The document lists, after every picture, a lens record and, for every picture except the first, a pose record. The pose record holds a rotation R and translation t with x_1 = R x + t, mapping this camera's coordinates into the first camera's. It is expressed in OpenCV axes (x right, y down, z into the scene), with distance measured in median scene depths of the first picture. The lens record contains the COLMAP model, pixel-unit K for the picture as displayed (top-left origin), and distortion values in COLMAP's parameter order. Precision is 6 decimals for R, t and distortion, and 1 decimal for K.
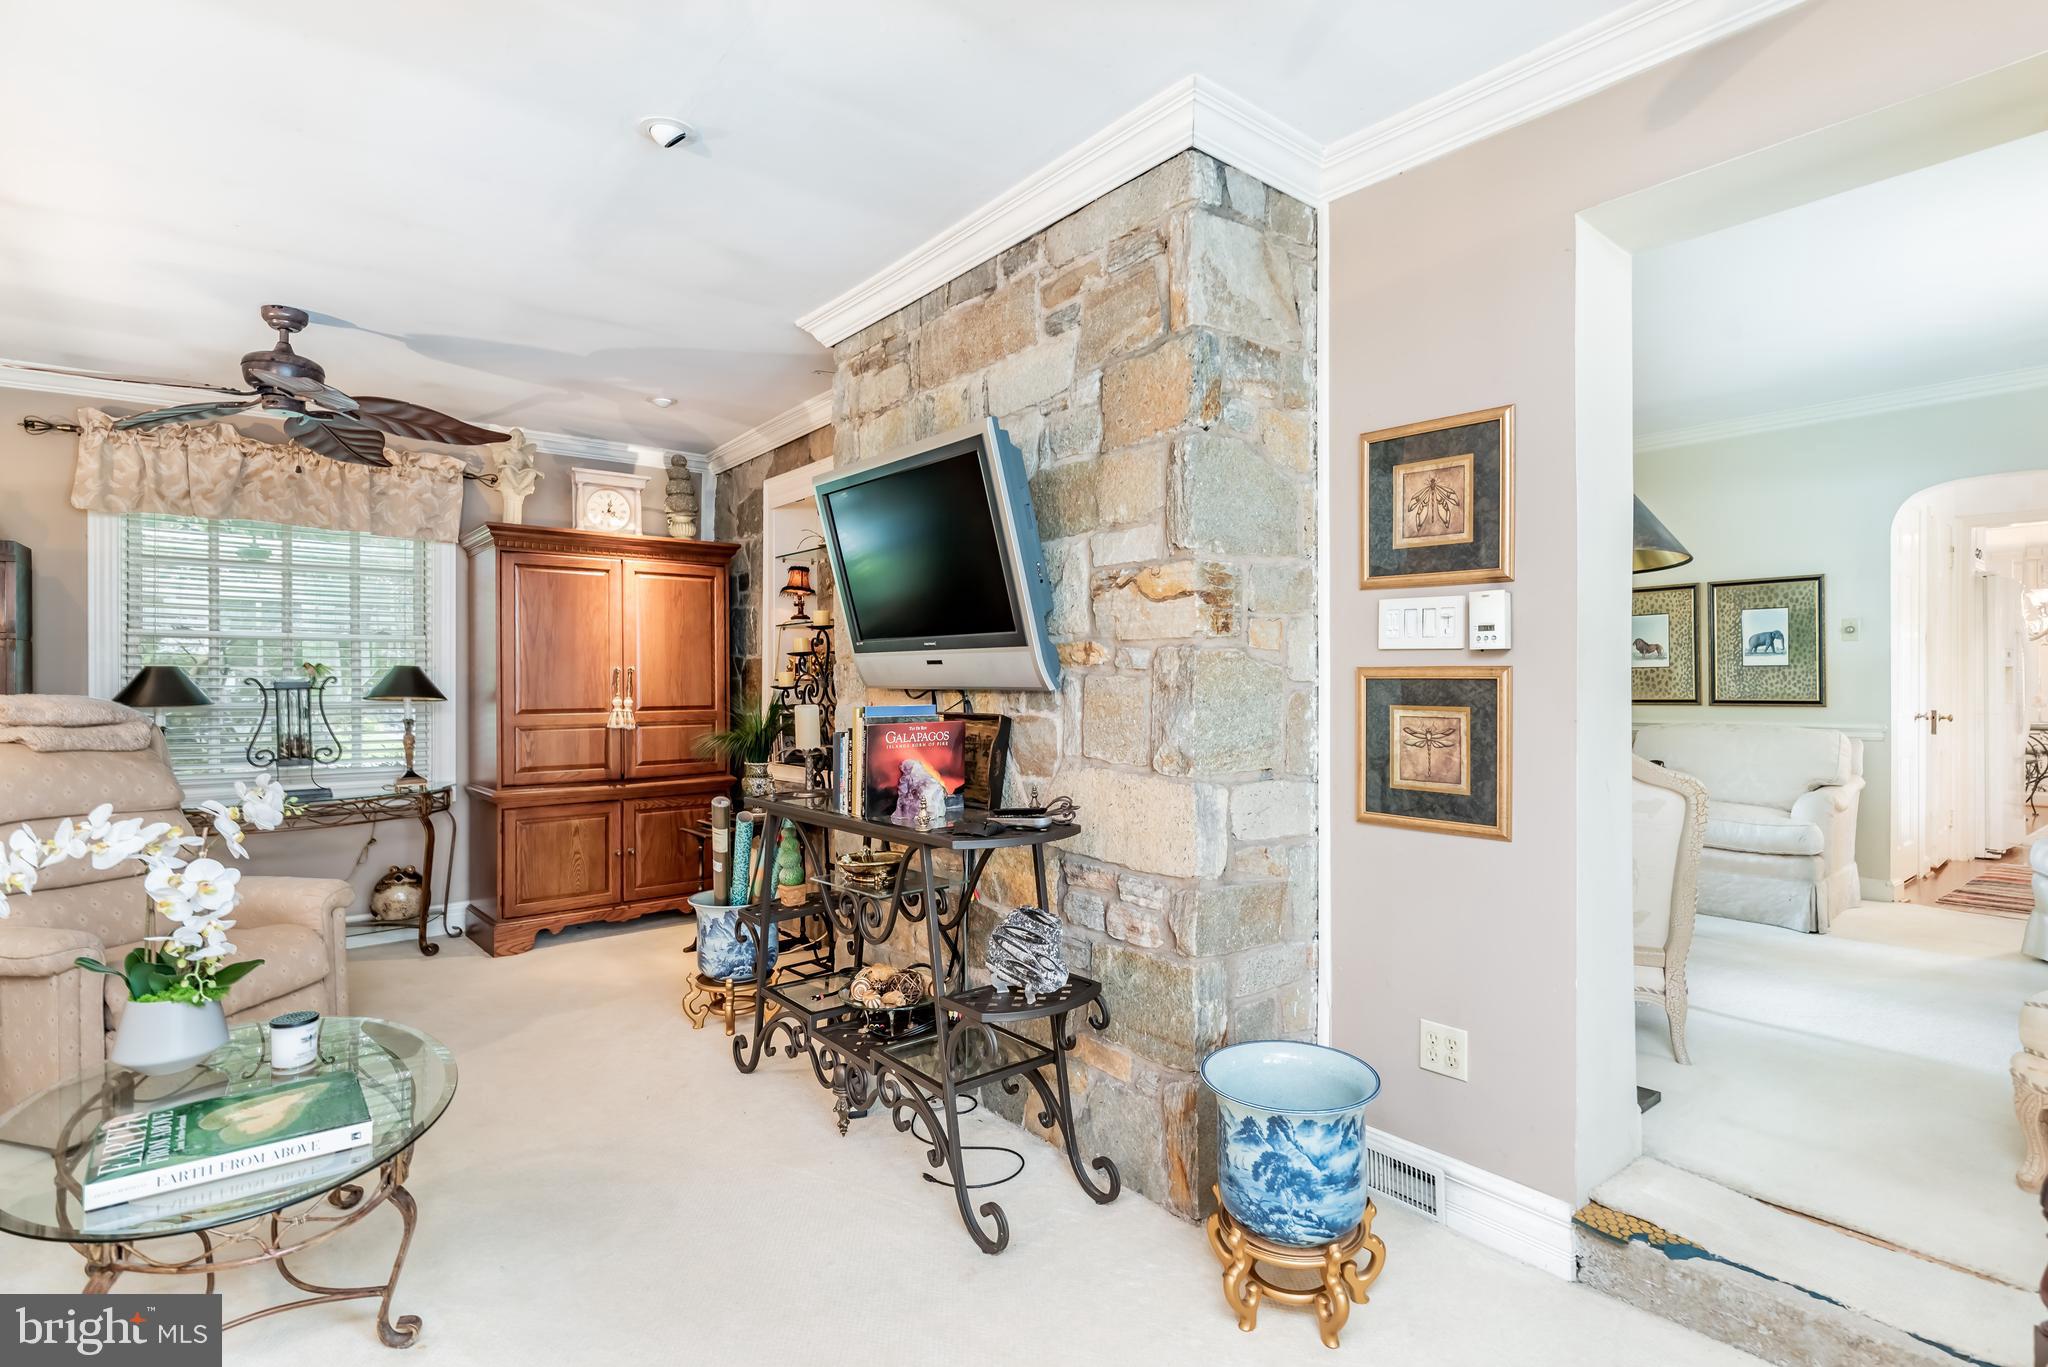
lens RADIAL K [[985.4, 0, 1027.3], [0, 985.4, 714.6], [0, 0, 1]] dist [-0.003567, -0.000486]
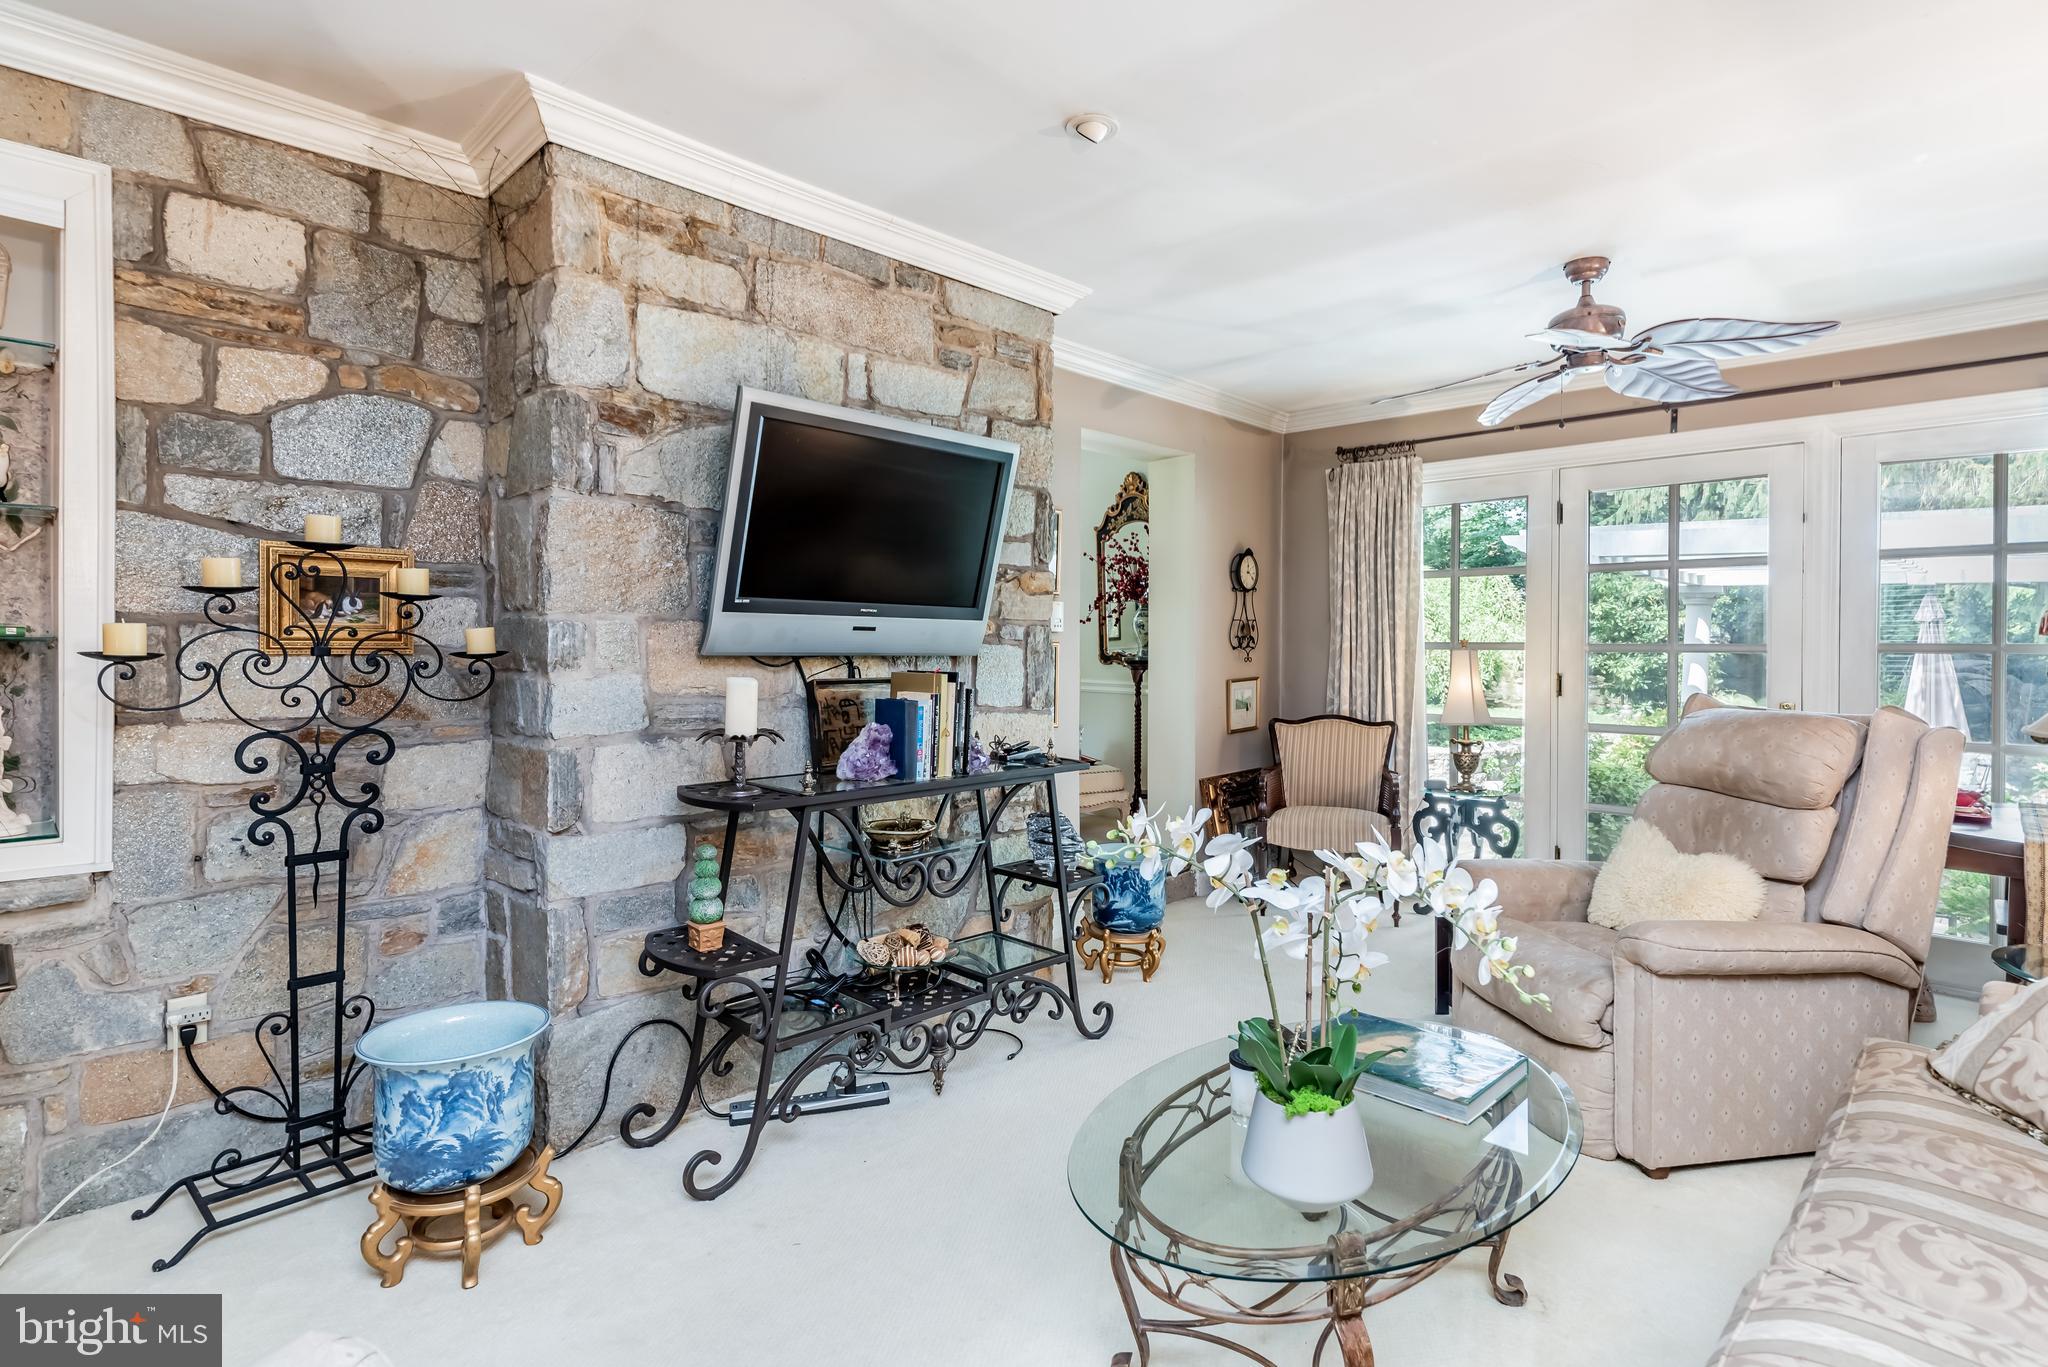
lens RADIAL K [[1004.1, 0, 1037.2], [0, 1004.1, 672.1], [0, 0, 1]] dist [-0.000383, 0.000409]
pose [[-0.106789, -0.019433, 0.994092, -1.159383], [0.032807, 0.999196, 0.023058, -0.027567], [-0.993740, 0.035076, -0.106066, 0.965302]]
